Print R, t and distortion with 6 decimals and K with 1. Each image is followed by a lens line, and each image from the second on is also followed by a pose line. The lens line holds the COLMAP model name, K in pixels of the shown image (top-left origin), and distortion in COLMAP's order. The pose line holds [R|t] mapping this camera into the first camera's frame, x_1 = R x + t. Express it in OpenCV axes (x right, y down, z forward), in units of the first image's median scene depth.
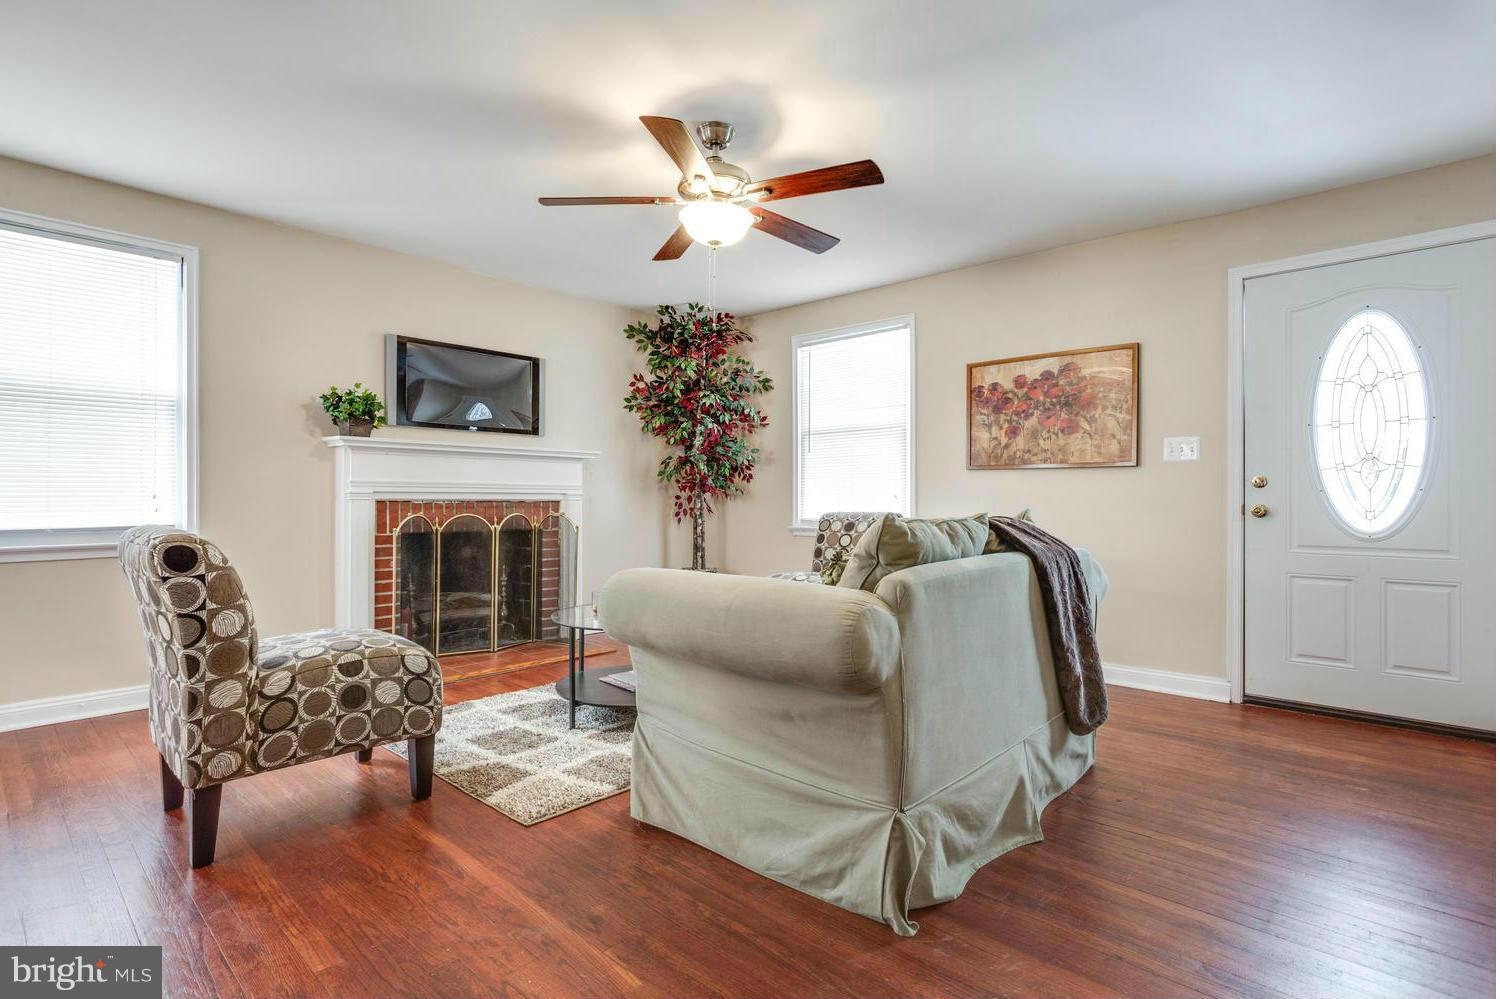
lens RADIAL K [[714.0, 0, 744.5], [0, 714.0, 493.6], [0, 0, 1]] dist [-0.001574, 0.000365]
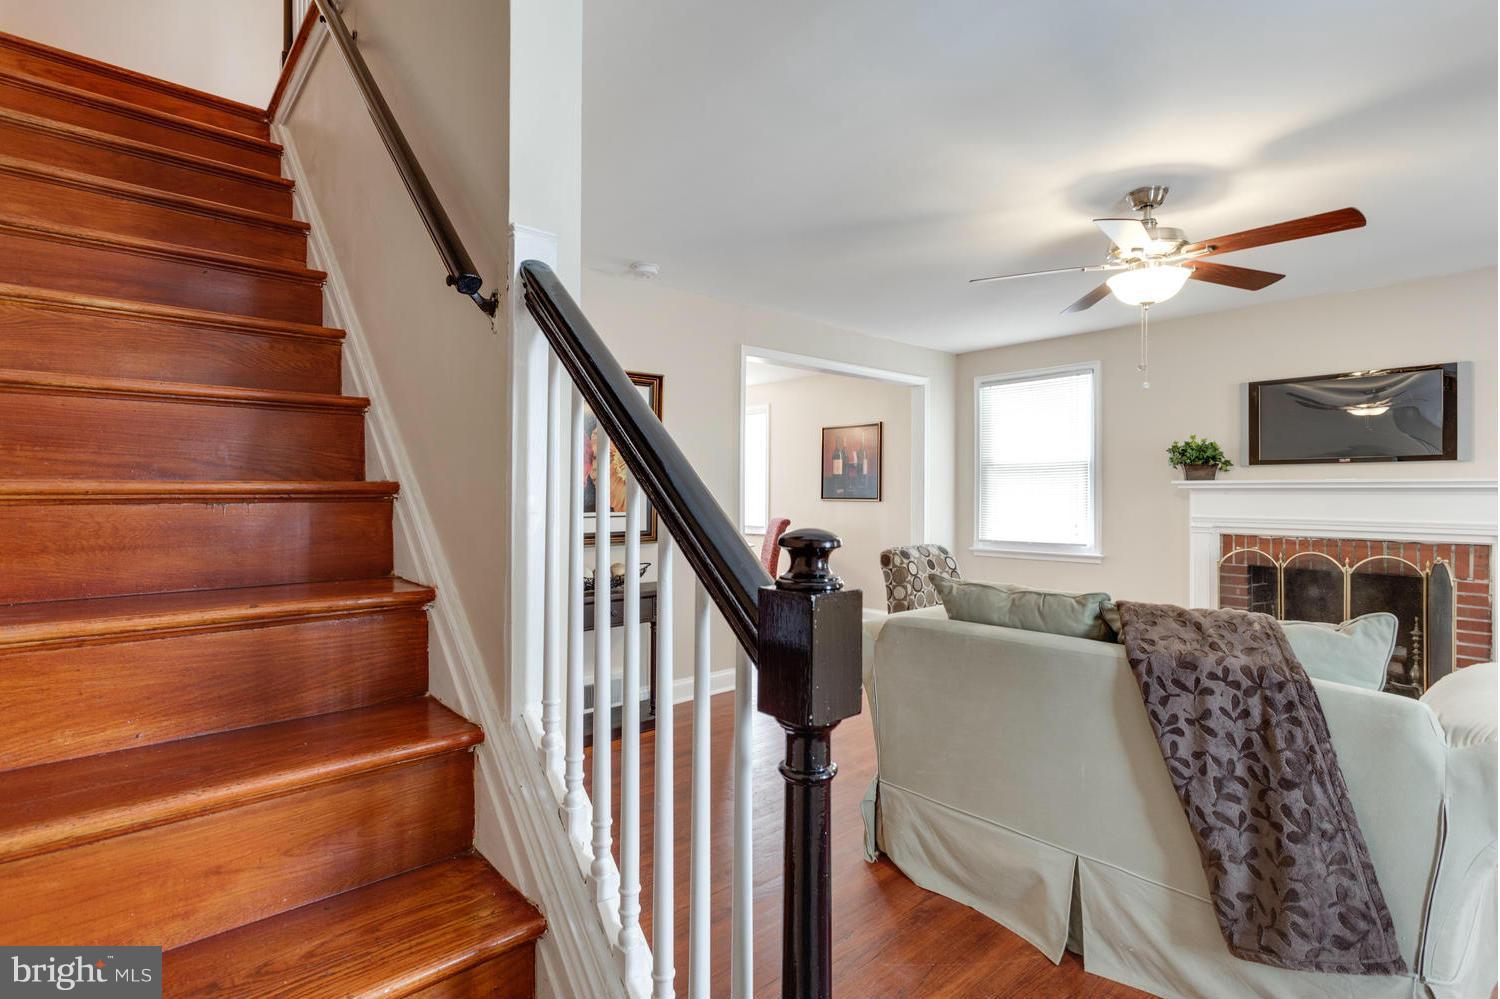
lens RADIAL K [[714.0, 0, 744.5], [0, 714.0, 493.6], [0, 0, 1]] dist [-0.001574, 0.000365]
pose [[-0.099592, -0.006017, -0.995010, 0.664310], [0.002441, 0.999977, -0.006291, -0.047595], [0.995025, -0.003055, -0.099575, 0.338792]]
